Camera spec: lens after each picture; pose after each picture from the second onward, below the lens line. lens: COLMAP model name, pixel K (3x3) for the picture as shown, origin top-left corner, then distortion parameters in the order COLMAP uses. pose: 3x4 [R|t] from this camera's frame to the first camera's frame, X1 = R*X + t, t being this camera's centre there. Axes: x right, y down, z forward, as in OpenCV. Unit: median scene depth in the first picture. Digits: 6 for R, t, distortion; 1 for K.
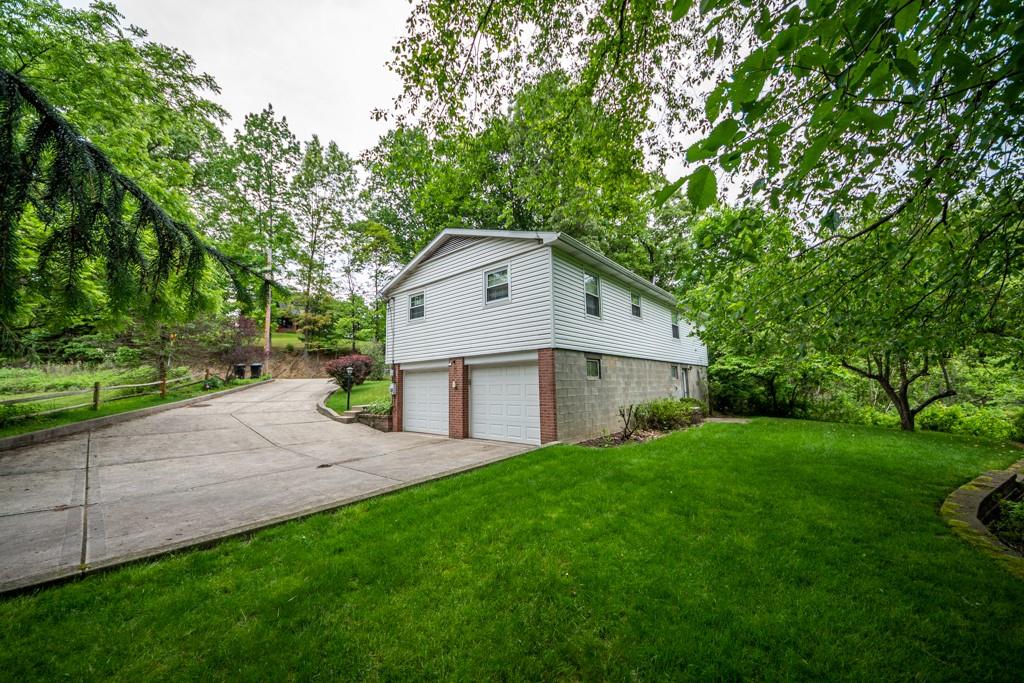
lens RADIAL K [[367.3, 0, 509.3], [0, 367.3, 347.4], [0, 0, 1]] dist [0.015946, -0.009414]
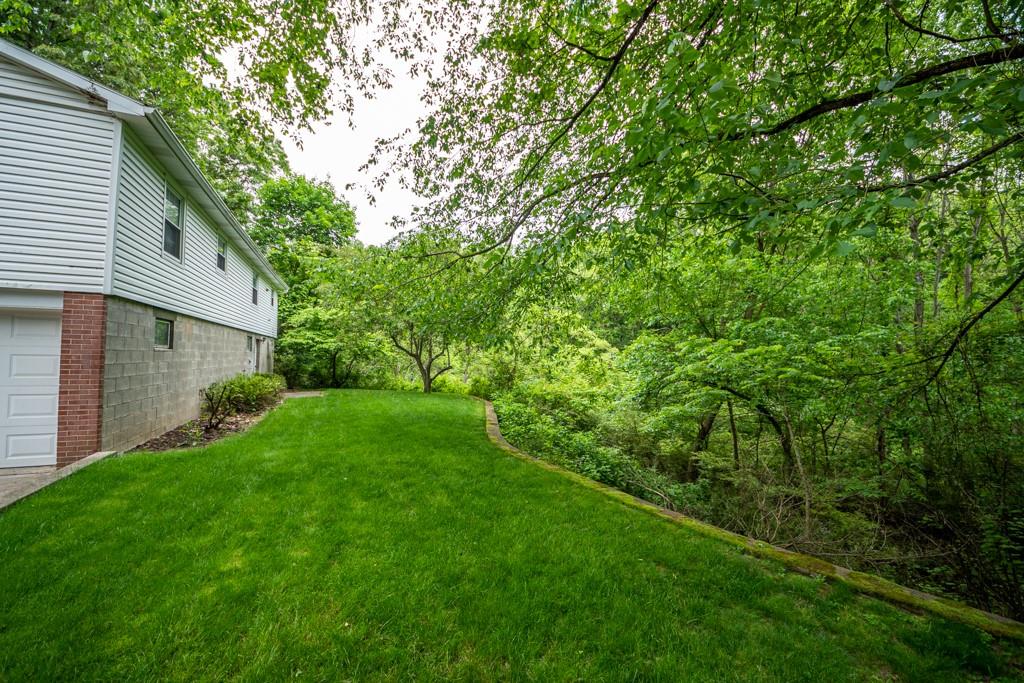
lens RADIAL K [[365.1, 0, 513.5], [0, 365.1, 345.6], [0, 0, 1]] dist [0.013671, -0.010403]
pose [[0.399288, 0.050594, 0.915428, -0.126830], [-0.115694, 0.993275, -0.004433, 0.008013], [-0.909497, -0.104139, 0.402456, 0.142686]]
